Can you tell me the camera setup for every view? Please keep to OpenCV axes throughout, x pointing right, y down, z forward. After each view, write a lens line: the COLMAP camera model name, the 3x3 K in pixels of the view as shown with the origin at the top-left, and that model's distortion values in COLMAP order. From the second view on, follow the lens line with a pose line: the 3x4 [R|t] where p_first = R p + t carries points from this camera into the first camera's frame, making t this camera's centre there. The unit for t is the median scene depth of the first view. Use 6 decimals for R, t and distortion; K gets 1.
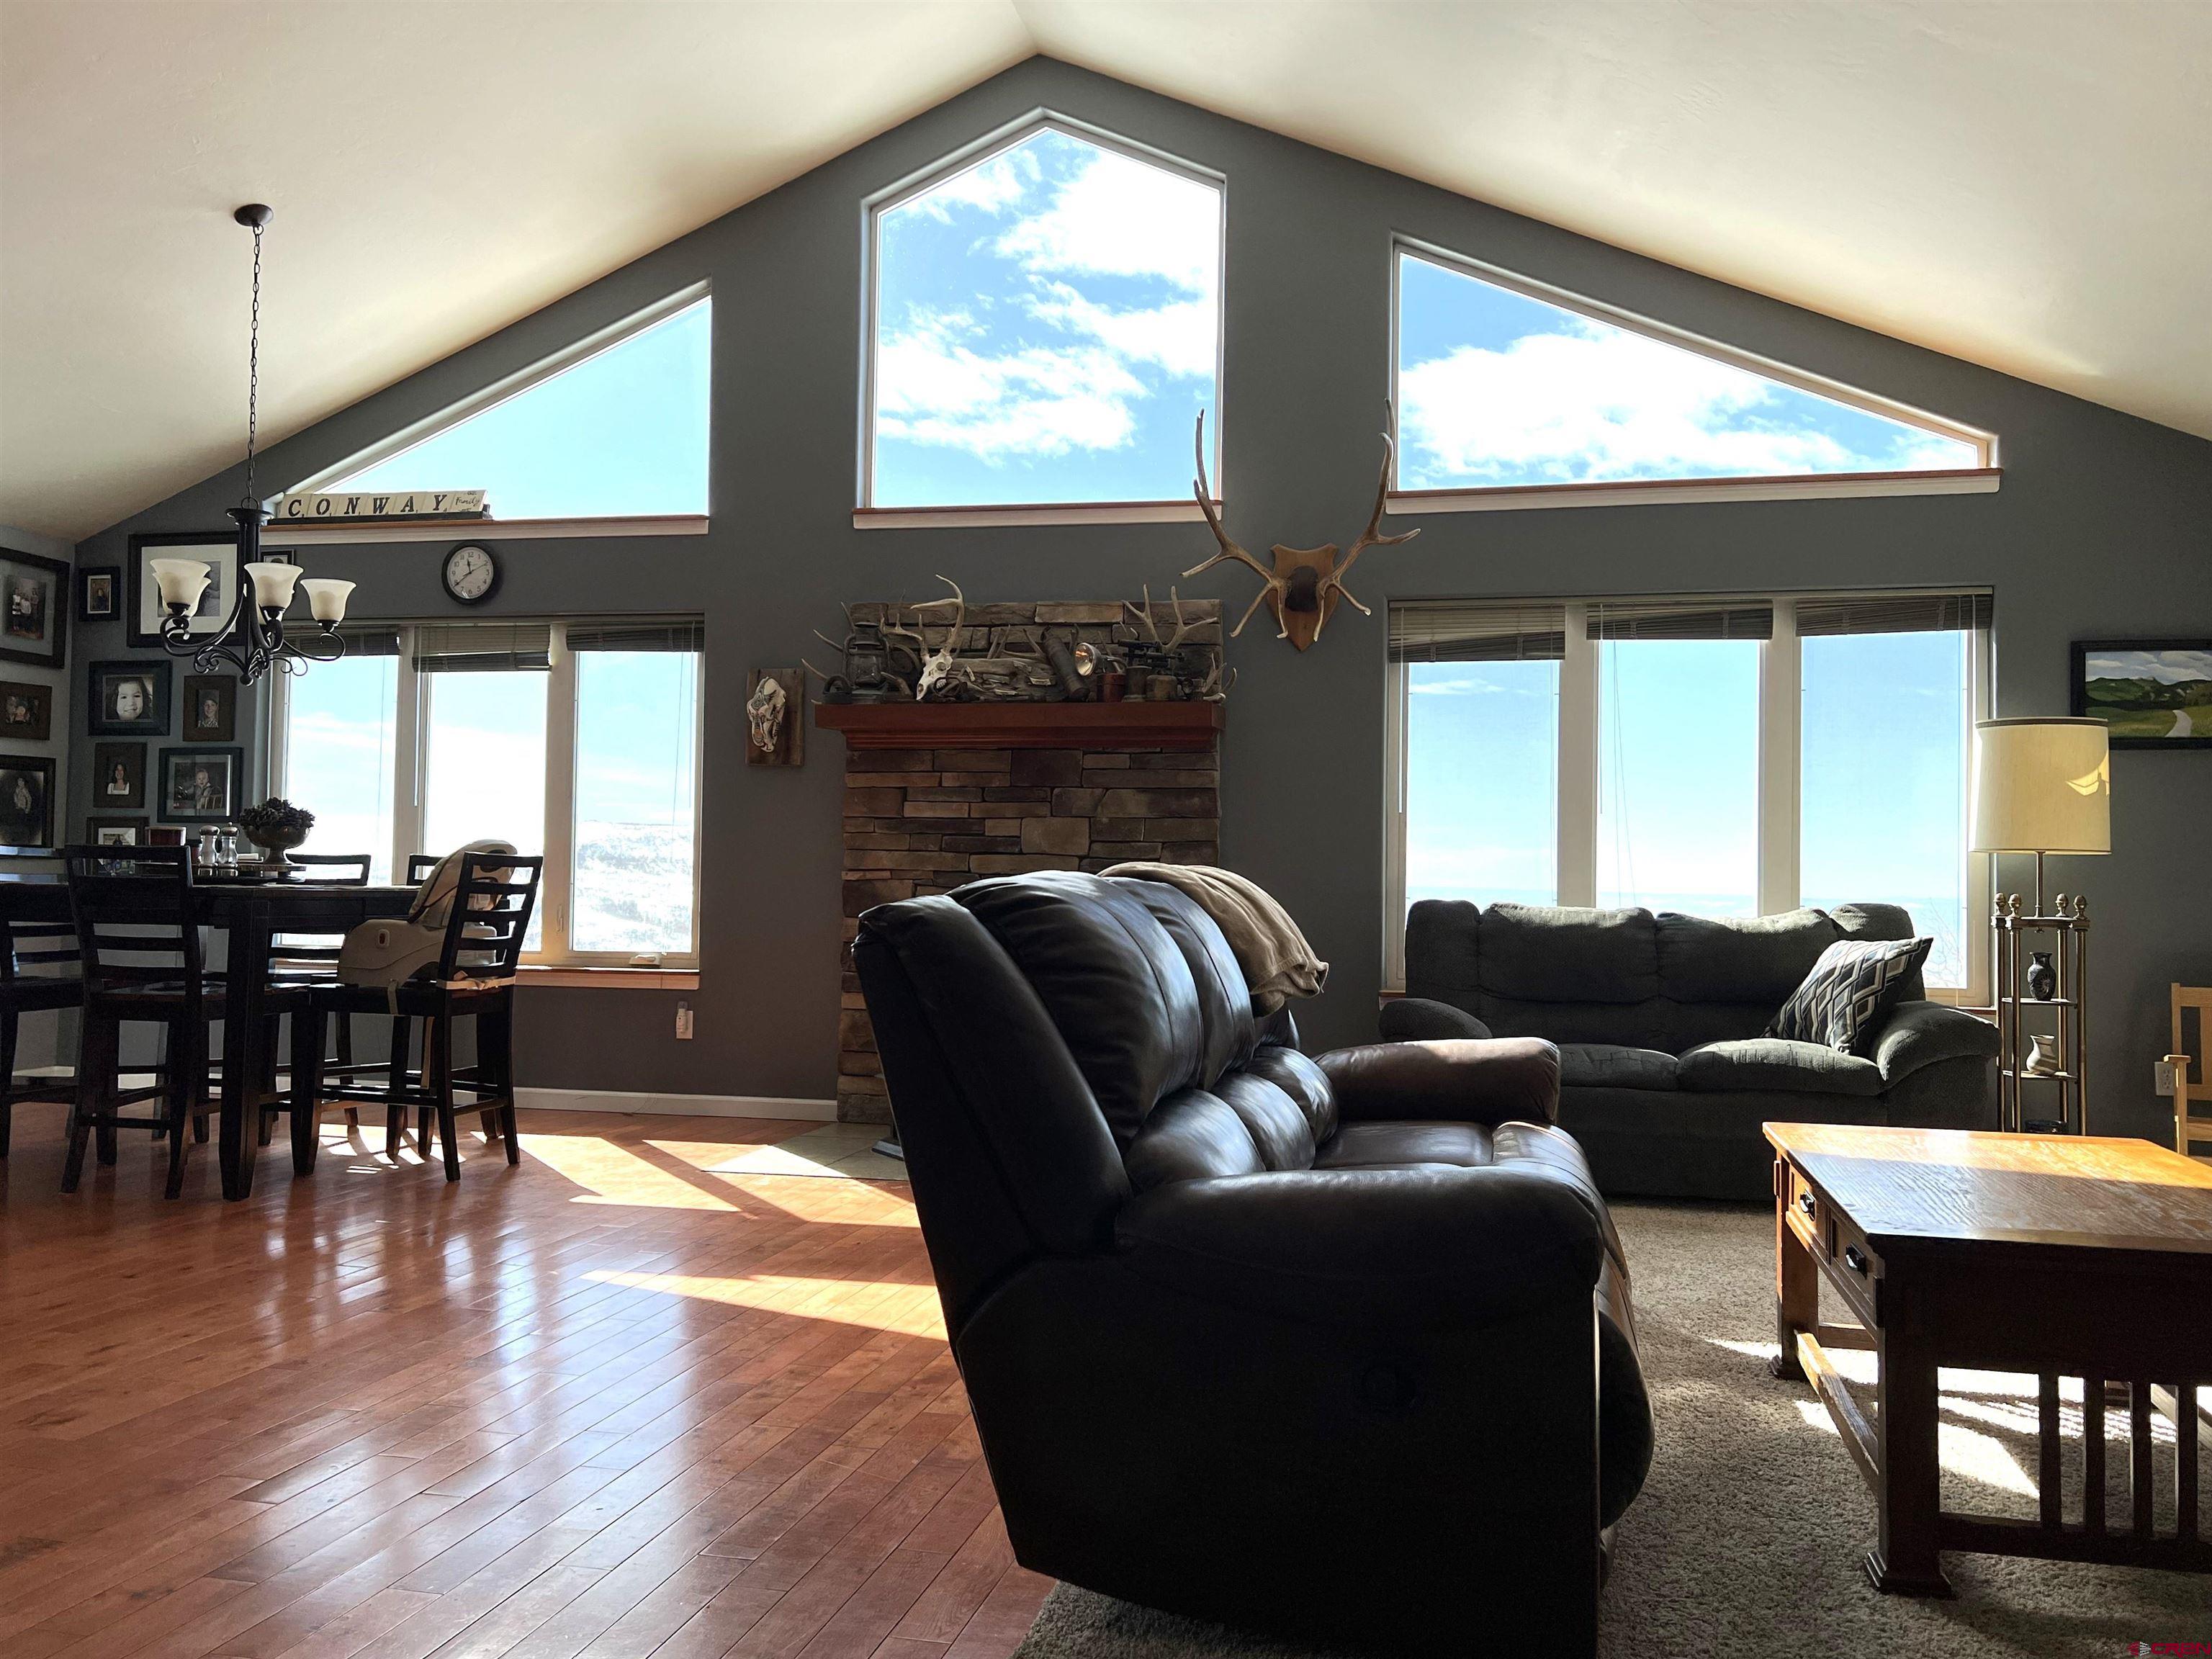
lens RADIAL K [[1734.4, 0, 1098.3], [0, 1734.4, 833.3], [0, 0, 1]] dist [0.063017, -0.047711]
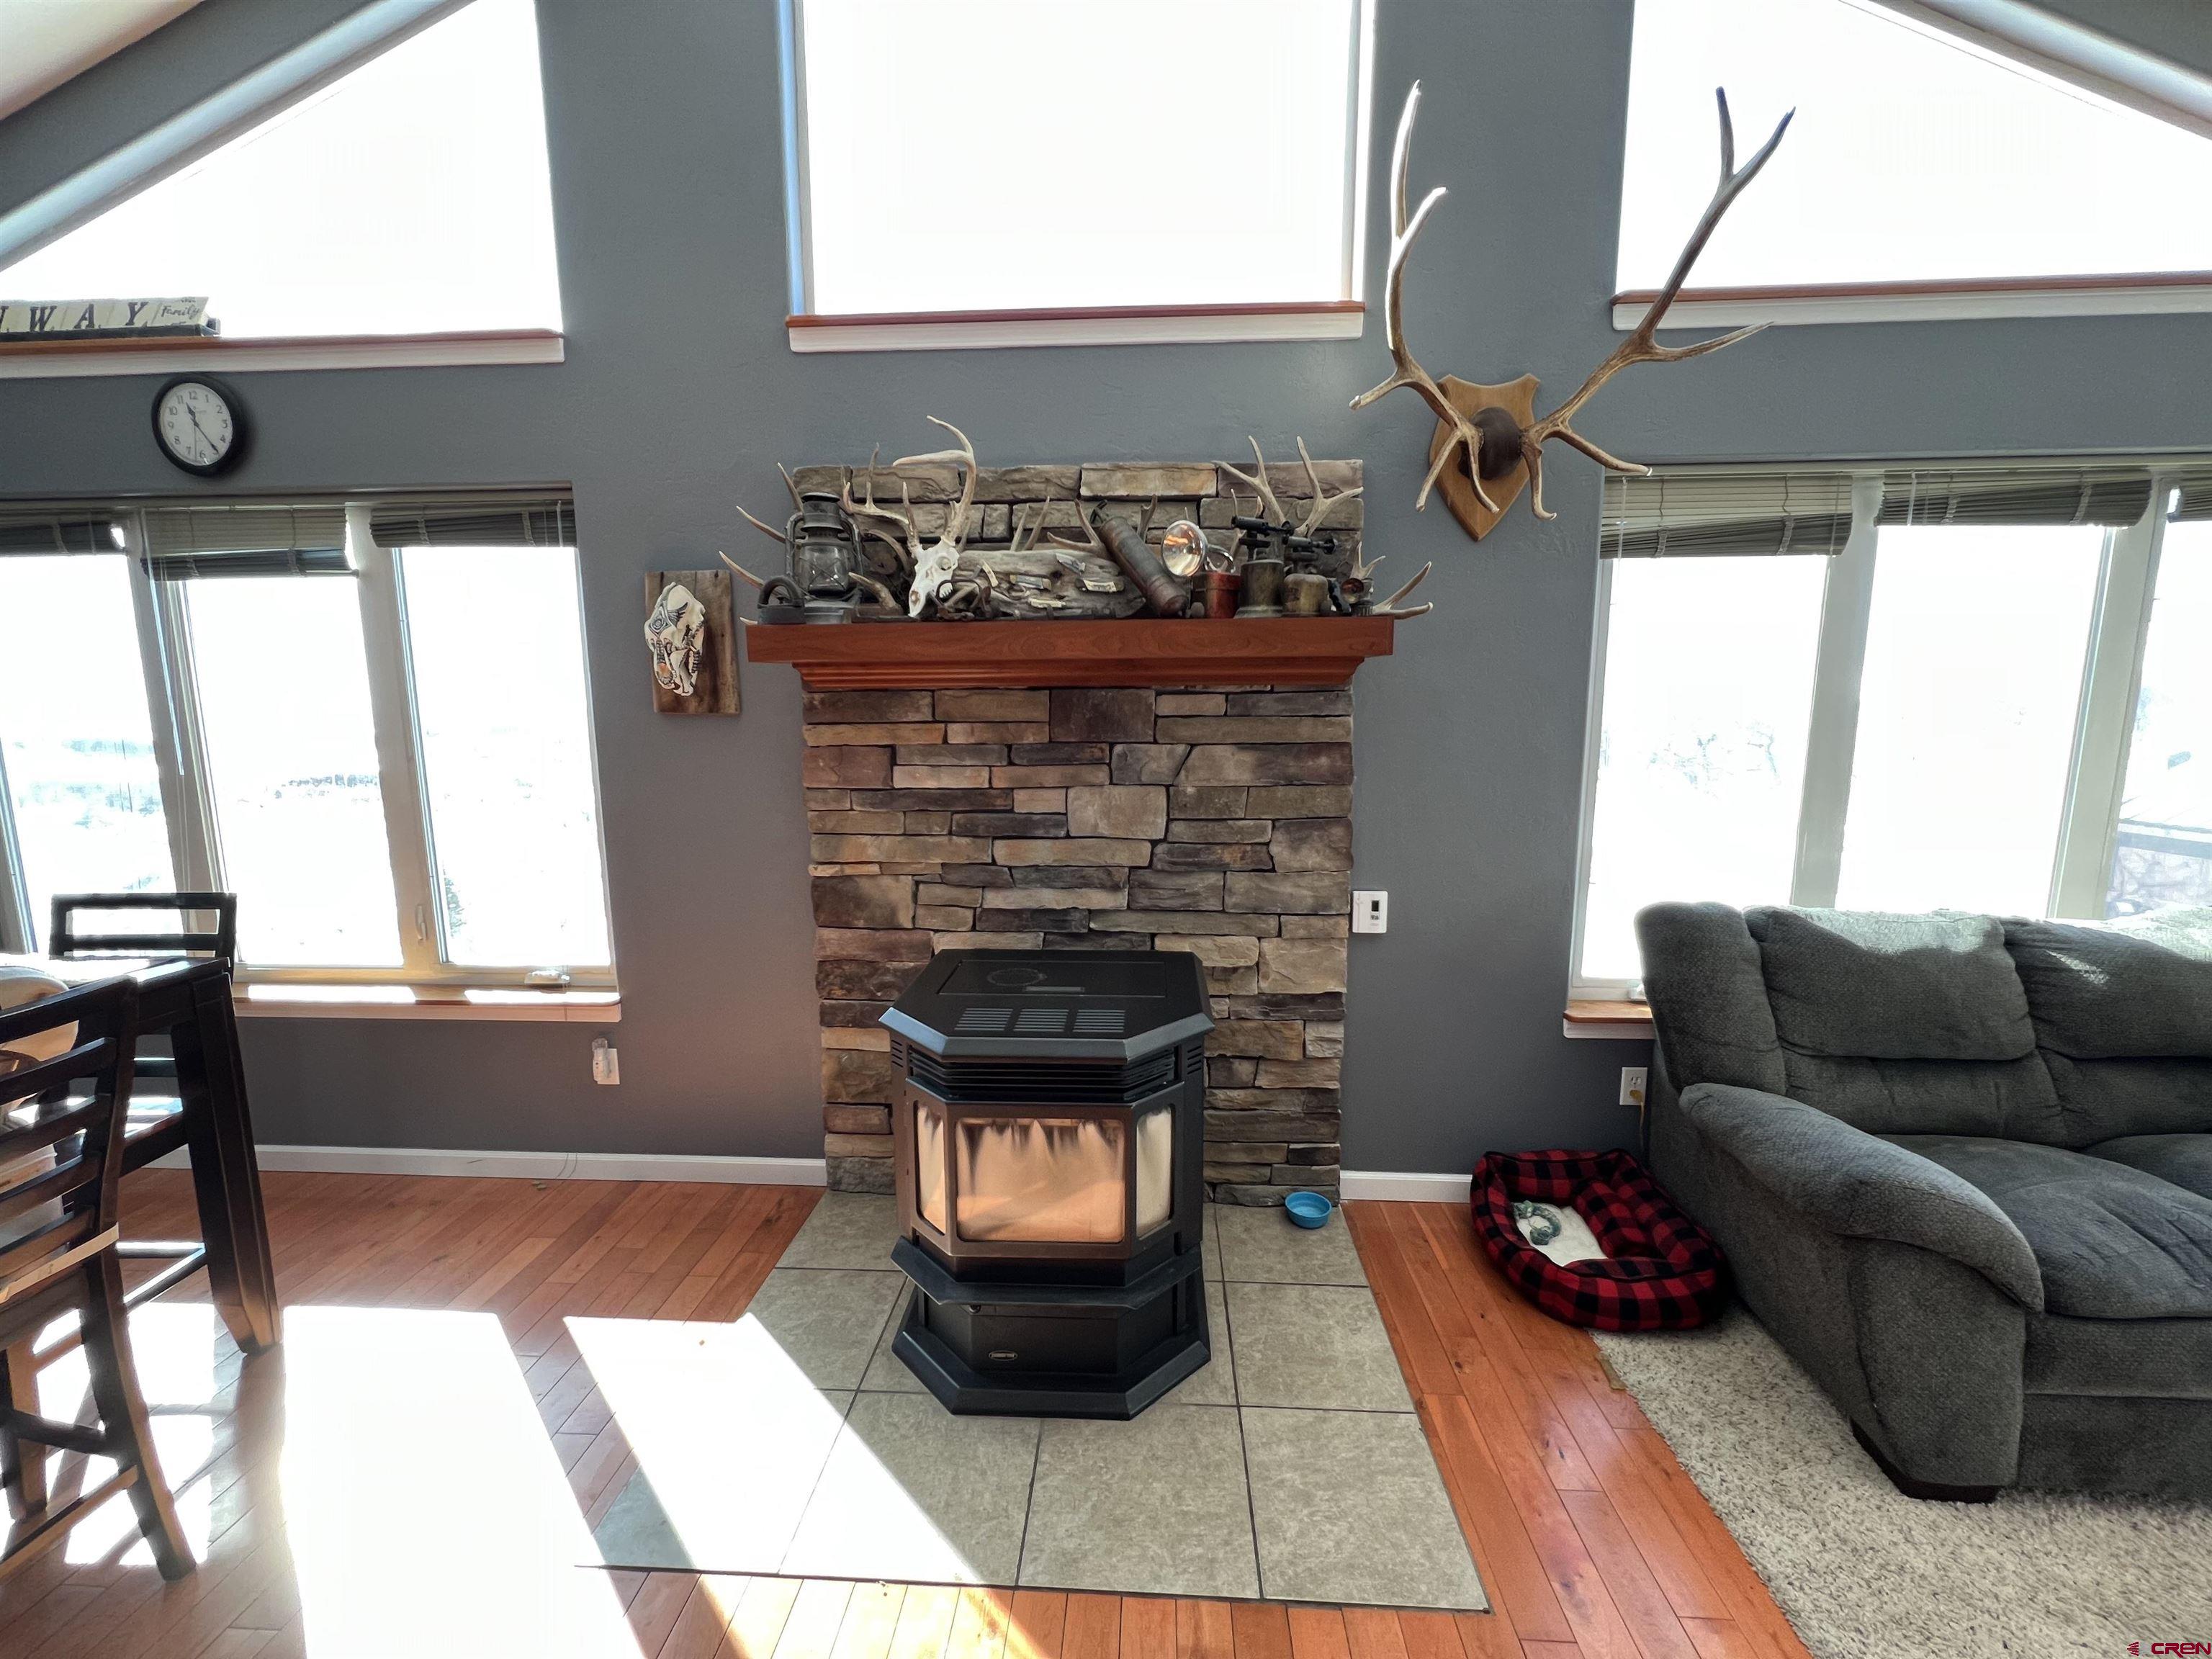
lens RADIAL K [[881.2, 0, 1103.8], [0, 881.2, 831.2], [0, 0, 1]] dist [-0.002749, 0.001515]
pose [[0.985797, -0.045311, 0.161716, -0.084057], [0.017817, 0.985699, 0.167572, -0.048456], [-0.166996, -0.162311, 0.972506, 0.614637]]
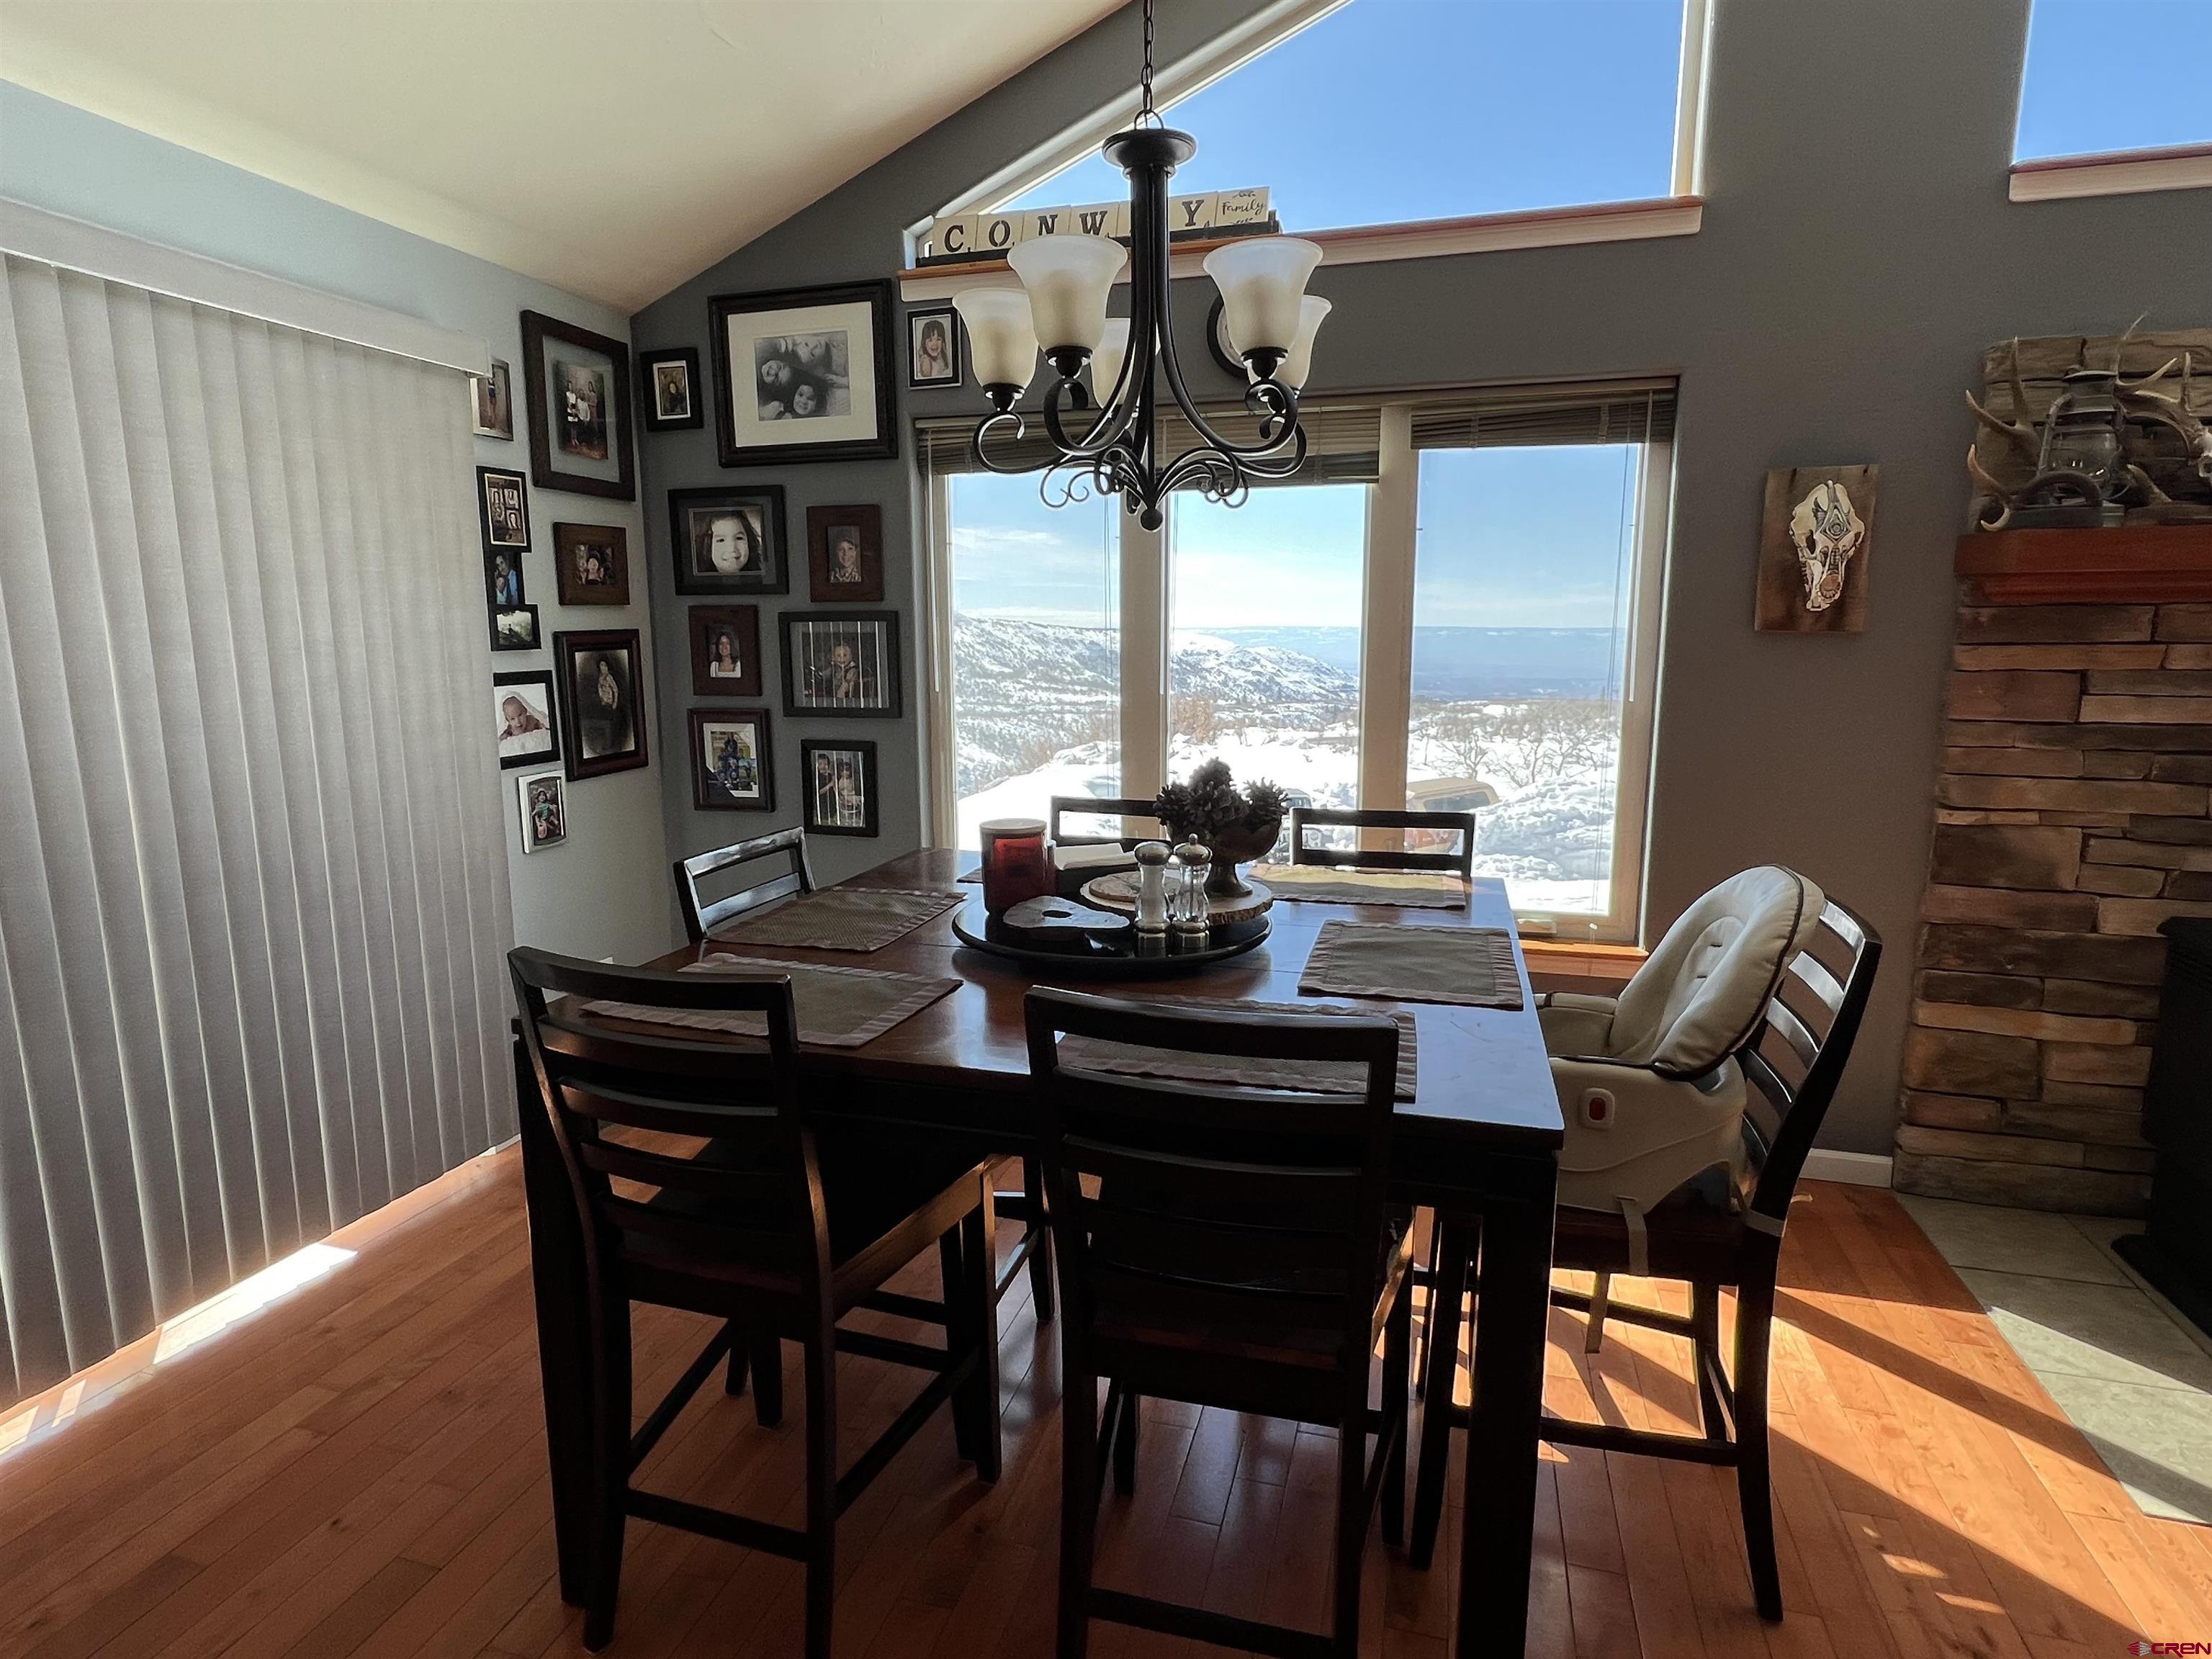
lens RADIAL K [[1196.6, 0, 1107.4], [0, 1196.6, 836.4], [0, 0, 1]] dist [0.000701, 0.003438]
pose [[0.998030, -0.009024, -0.062085, -0.400840], [0.020975, 0.980651, 0.194639, -0.055137], [0.059127, -0.195558, 0.978908, 0.555987]]
